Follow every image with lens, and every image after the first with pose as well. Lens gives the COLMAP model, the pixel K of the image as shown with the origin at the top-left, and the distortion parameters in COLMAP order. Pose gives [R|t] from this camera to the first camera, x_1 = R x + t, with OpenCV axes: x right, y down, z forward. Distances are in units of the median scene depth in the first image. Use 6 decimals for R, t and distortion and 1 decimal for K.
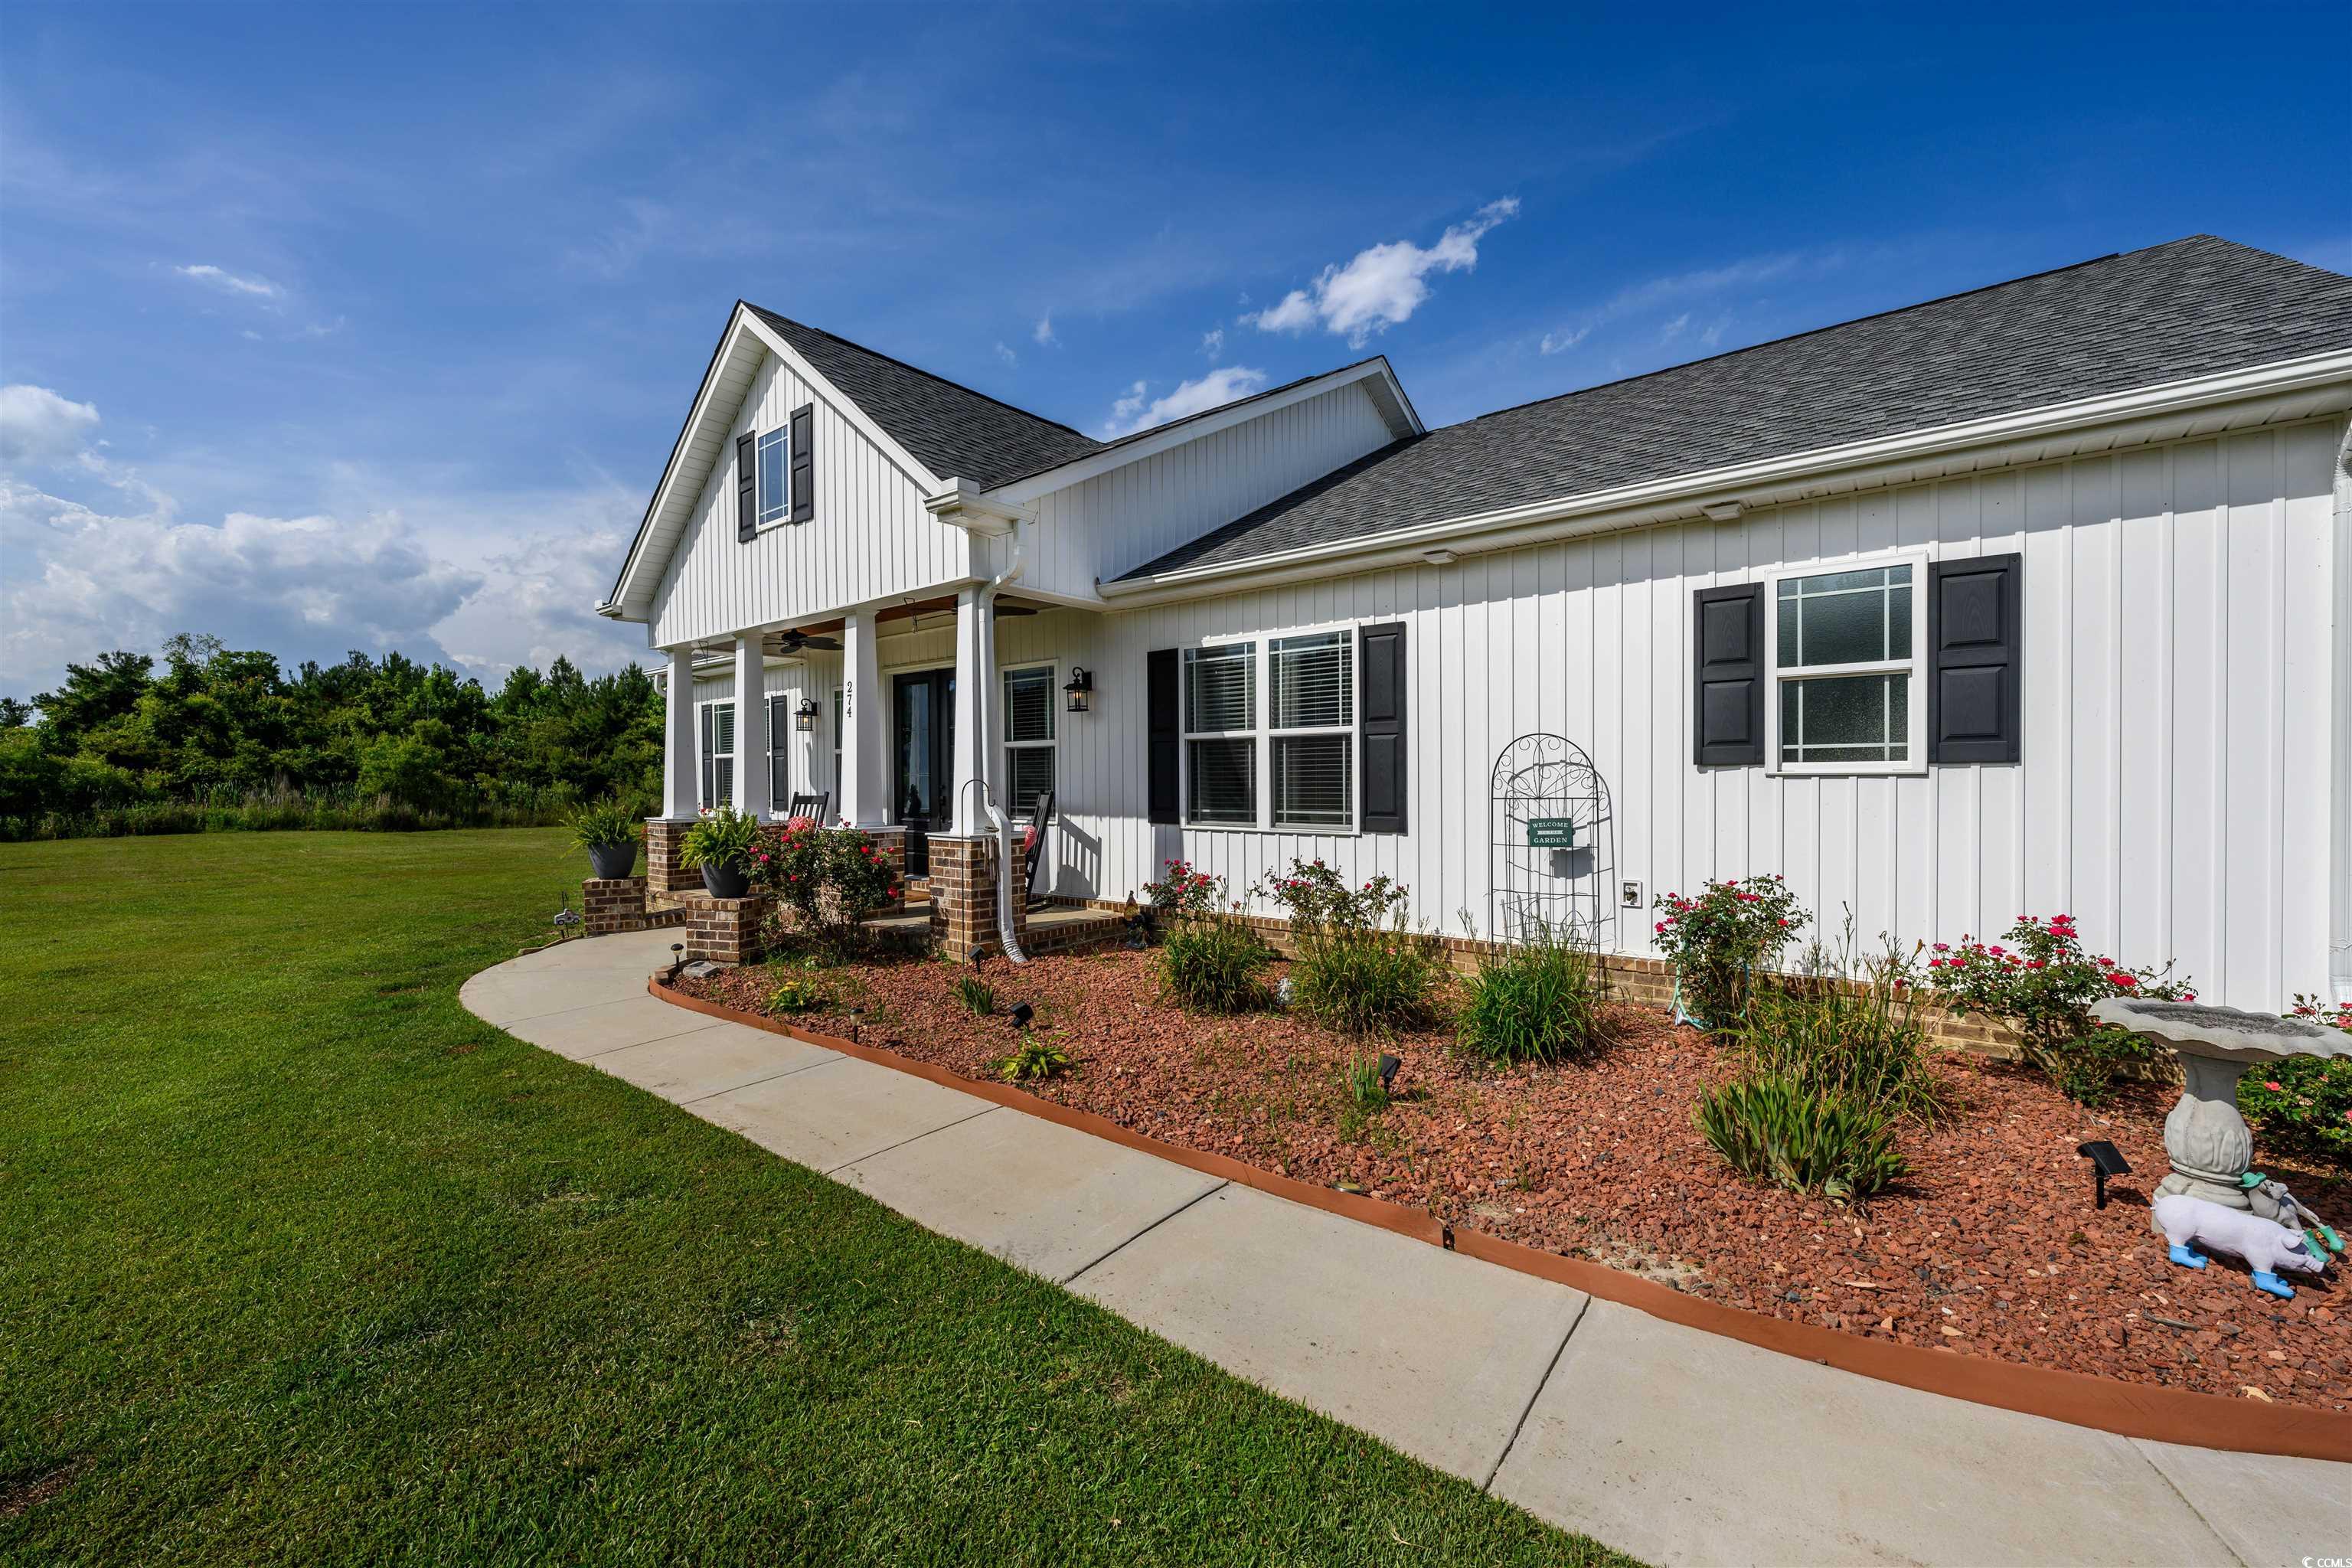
lens RADIAL K [[928.3, 0, 1211.7], [0, 928.3, 794.7], [0, 0, 1]] dist [-0.001428, -0.000117]
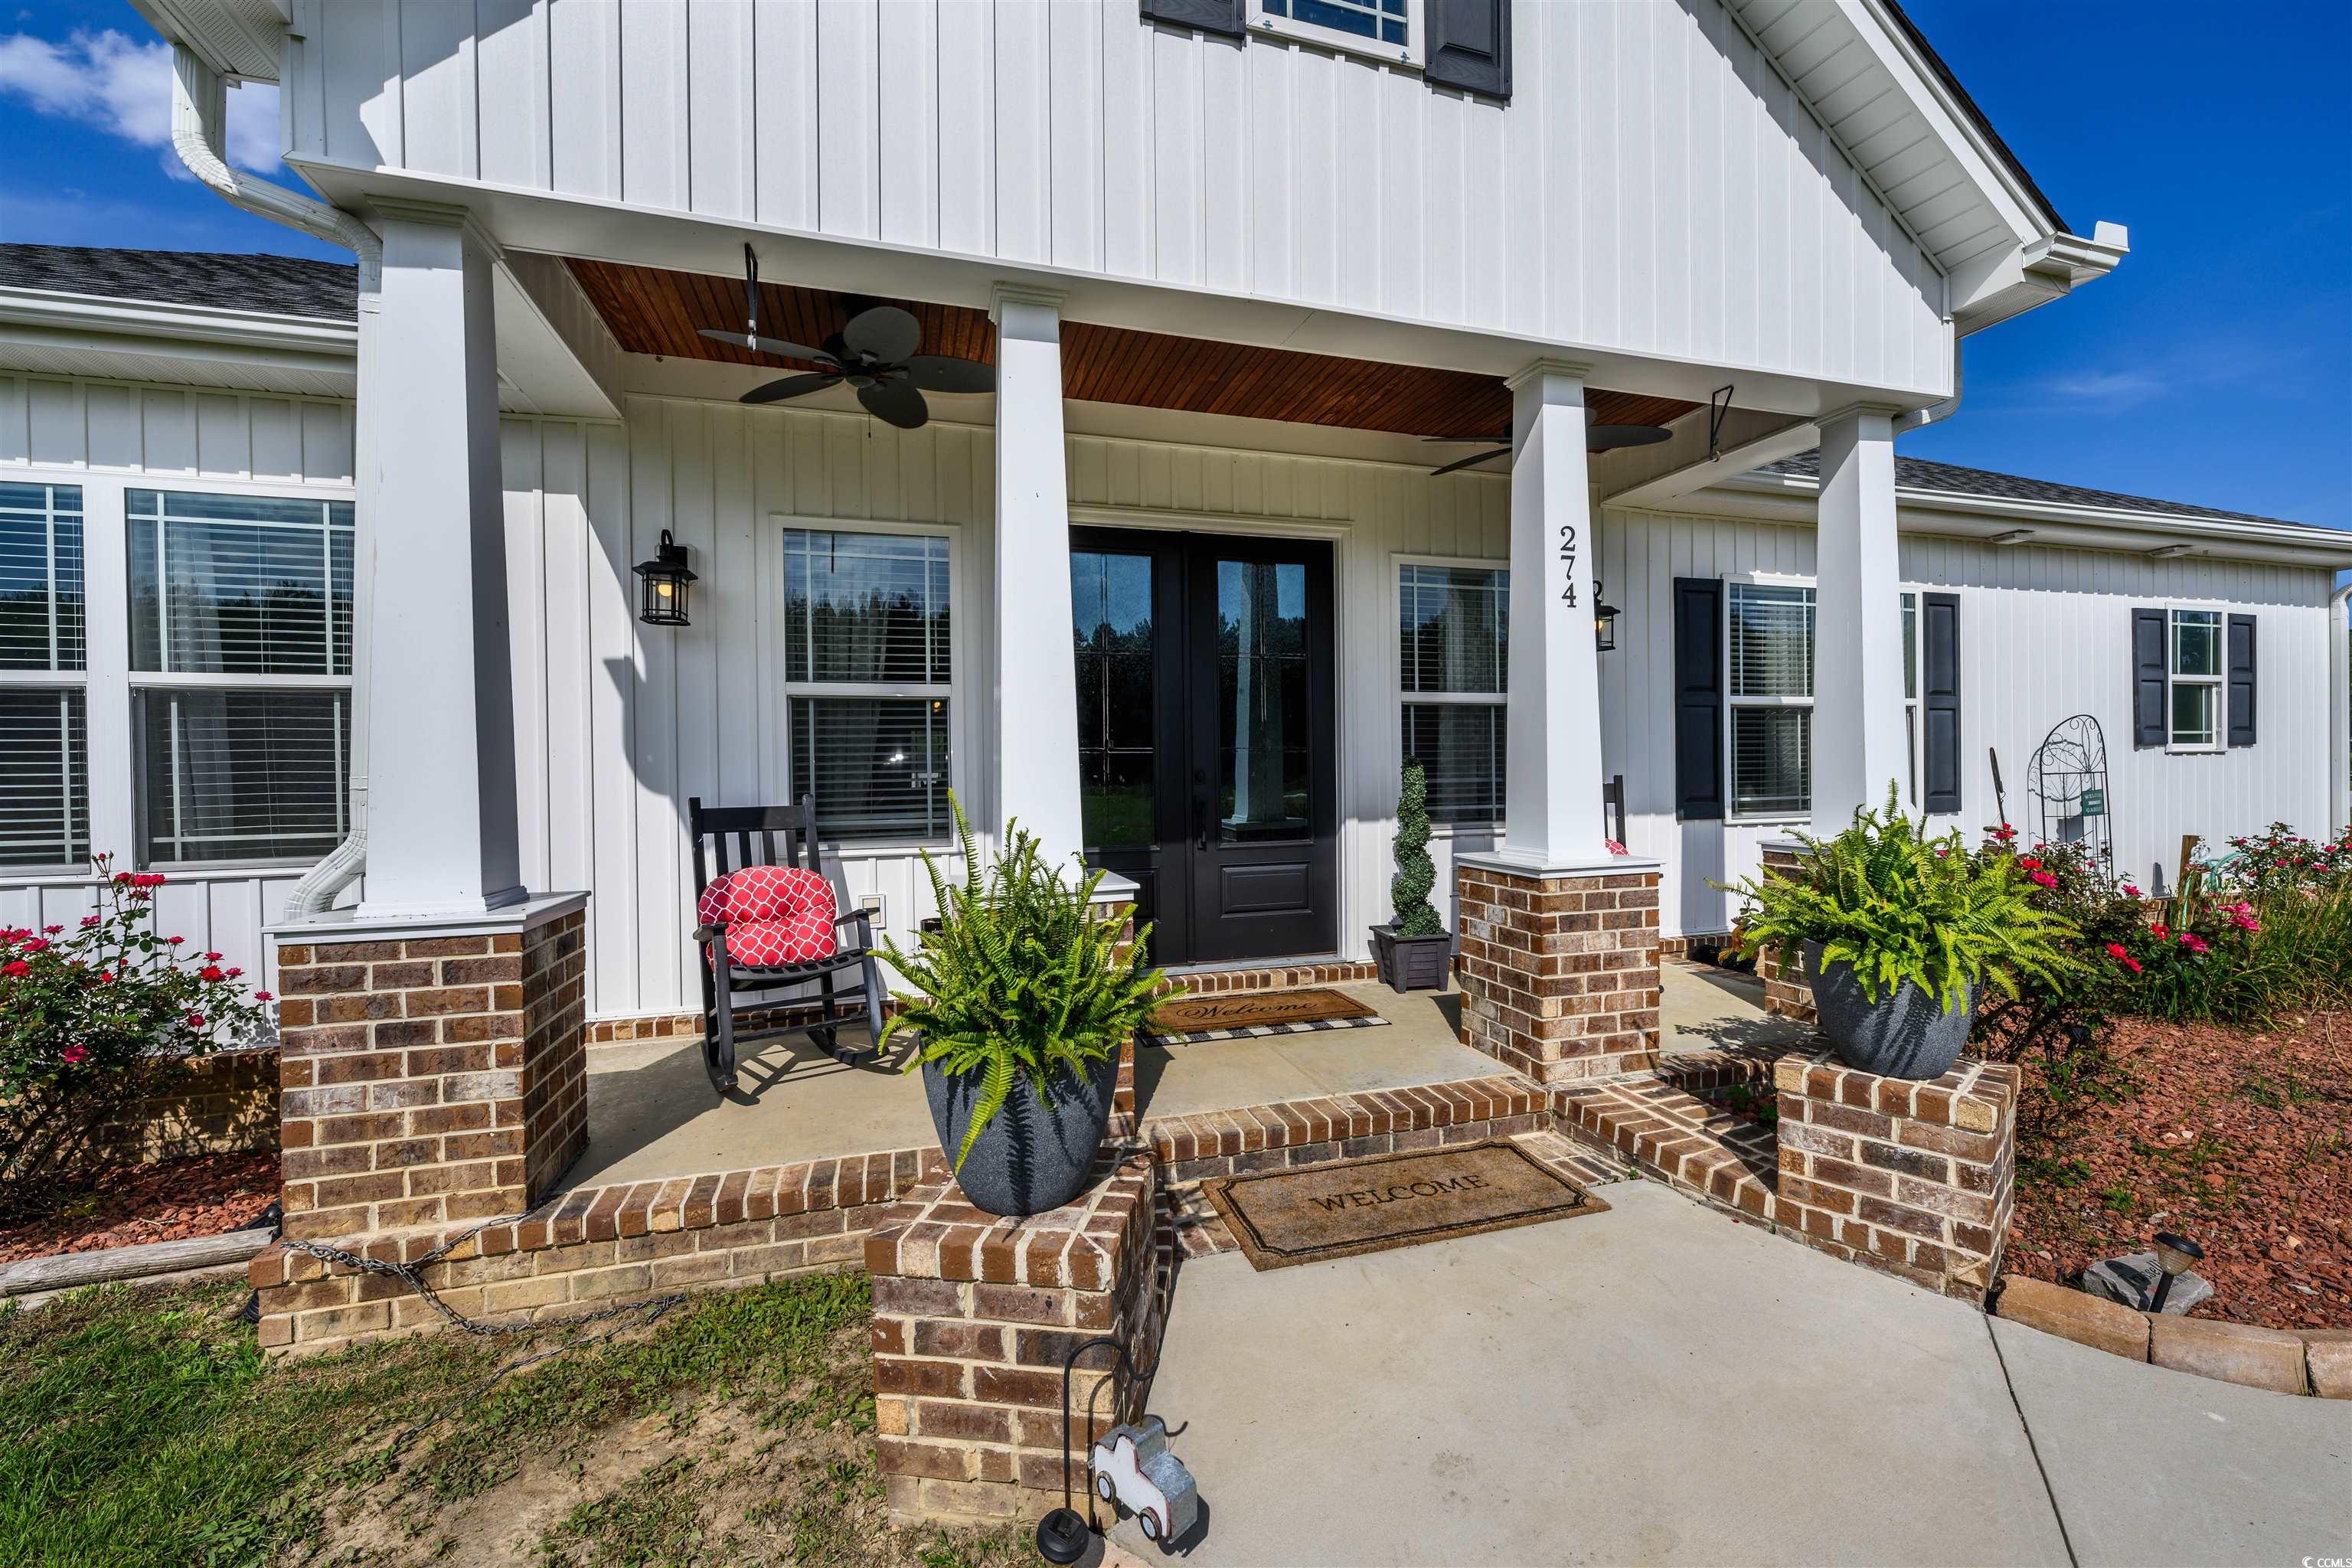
lens RADIAL K [[930.8, 0, 1231.5], [0, 930.8, 784.9], [0, 0, 1]] dist [0.001607, 0.000406]
pose [[0.566013, -0.011225, 0.824320, -0.990397], [0.025036, 0.999680, -0.003578, -0.002841], [-0.824016, 0.022663, 0.566113, 1.038194]]
